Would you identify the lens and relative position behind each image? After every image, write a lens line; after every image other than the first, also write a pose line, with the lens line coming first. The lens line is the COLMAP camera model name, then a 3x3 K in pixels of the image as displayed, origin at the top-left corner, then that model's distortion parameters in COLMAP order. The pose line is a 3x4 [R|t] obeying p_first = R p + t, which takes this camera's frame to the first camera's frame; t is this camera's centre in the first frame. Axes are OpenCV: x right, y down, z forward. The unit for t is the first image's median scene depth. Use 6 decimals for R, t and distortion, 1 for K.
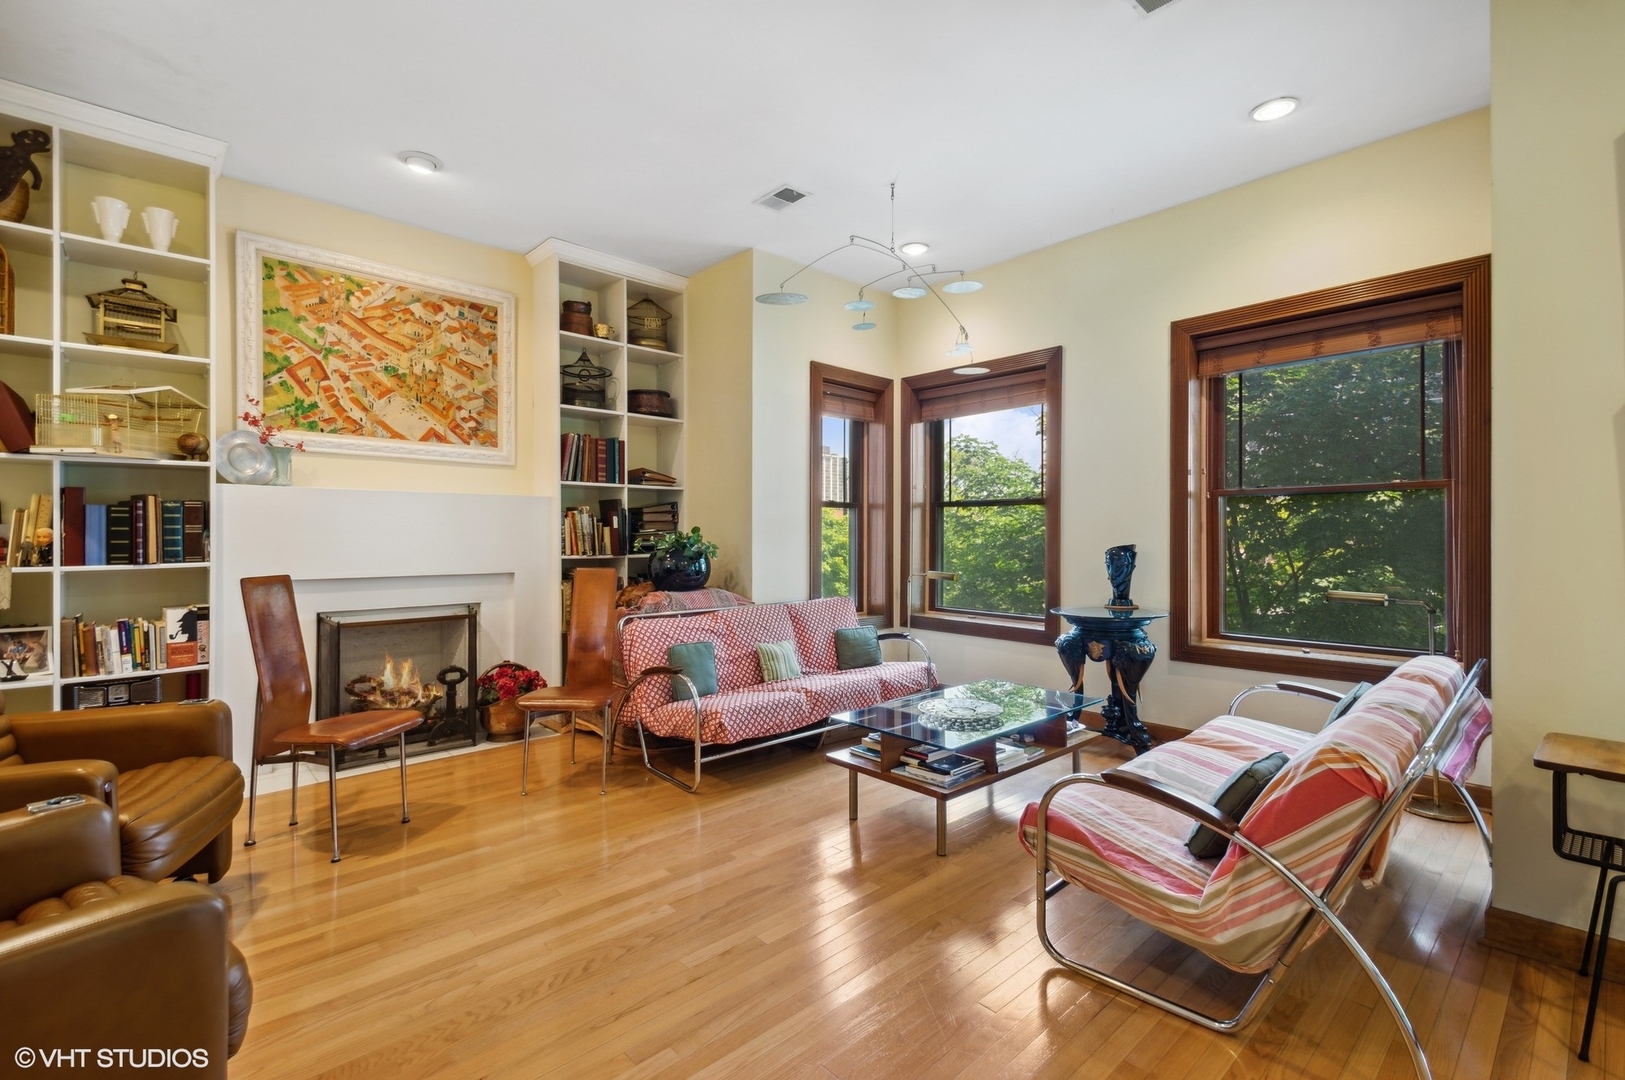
lens RADIAL K [[714.5, 0, 803.2], [0, 714.5, 534.5], [0, 0, 1]] dist [0.024092, -0.014839]
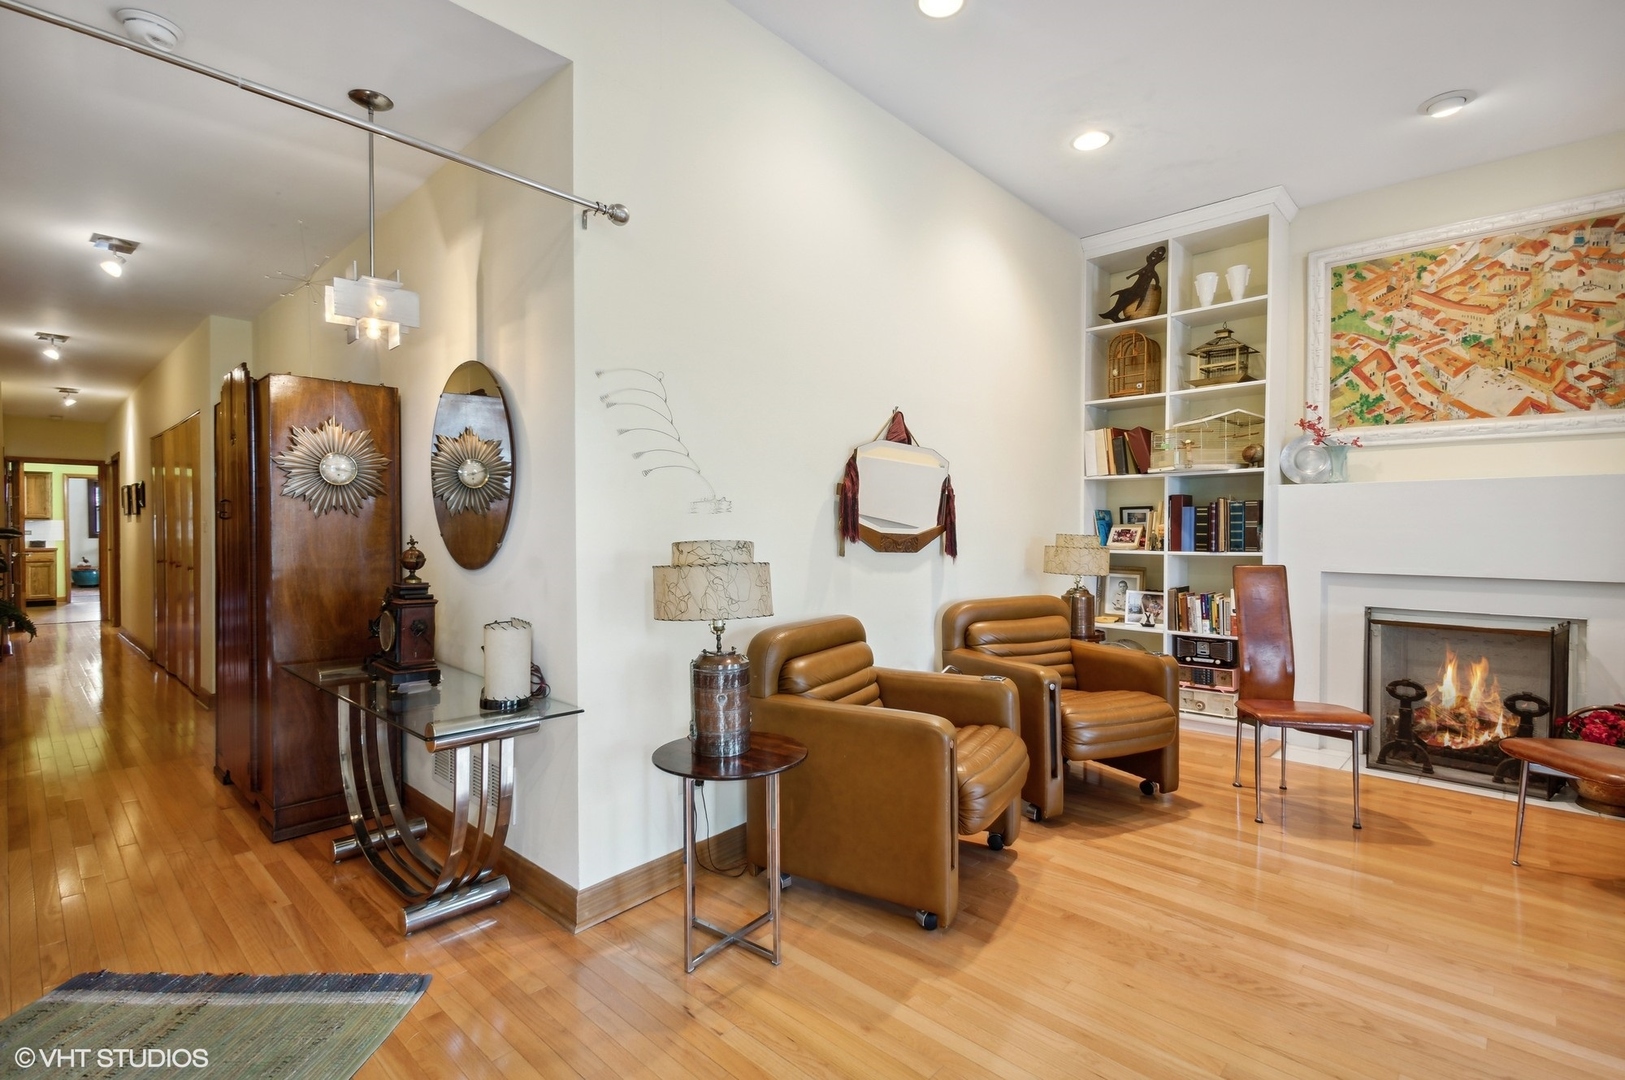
lens RADIAL K [[714.5, 0, 803.2], [0, 714.5, 534.5], [0, 0, 1]] dist [0.024092, -0.014839]
pose [[0.083122, 0.010249, -0.996487, 0.244975], [0.001296, 0.999945, 0.010393, -0.003357], [0.996539, -0.002155, 0.083104, 0.127810]]
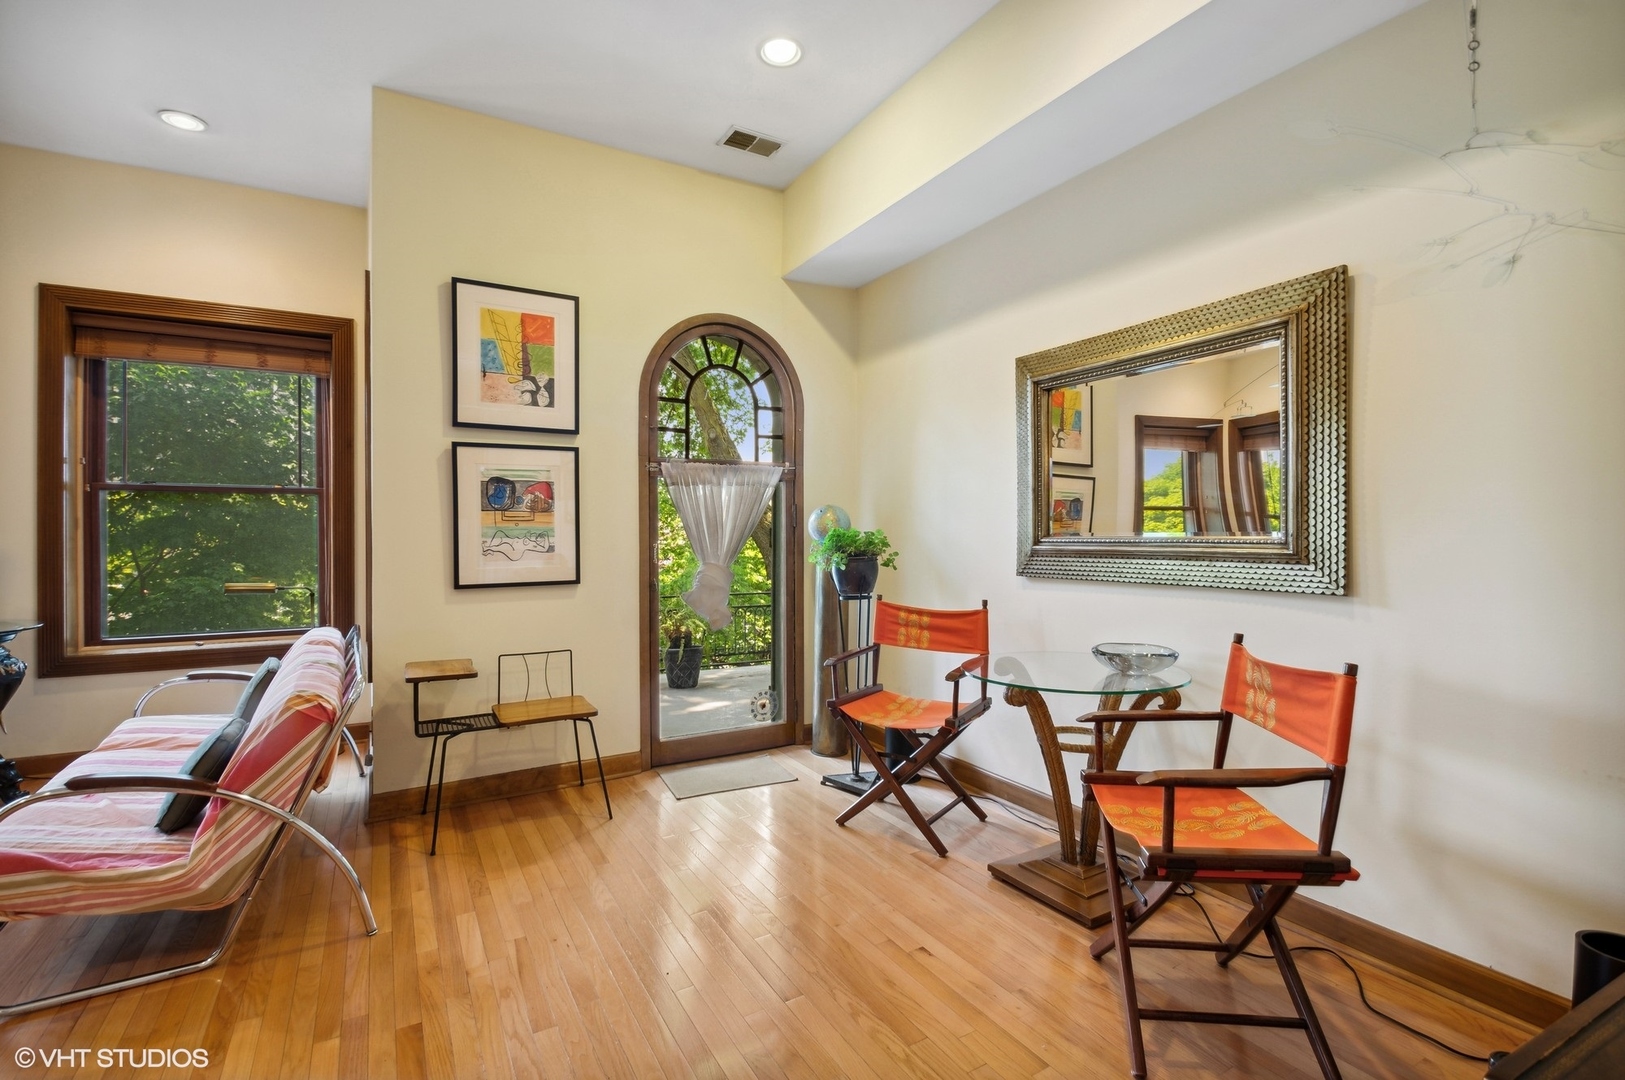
lens RADIAL K [[714.5, 0, 803.2], [0, 714.5, 534.5], [0, 0, 1]] dist [0.024092, -0.014839]
pose [[0.202172, -0.001065, 0.979349, -0.184992], [-0.003310, 0.999993, 0.001771, -0.000971], [-0.979344, -0.003599, 0.202168, -0.084405]]
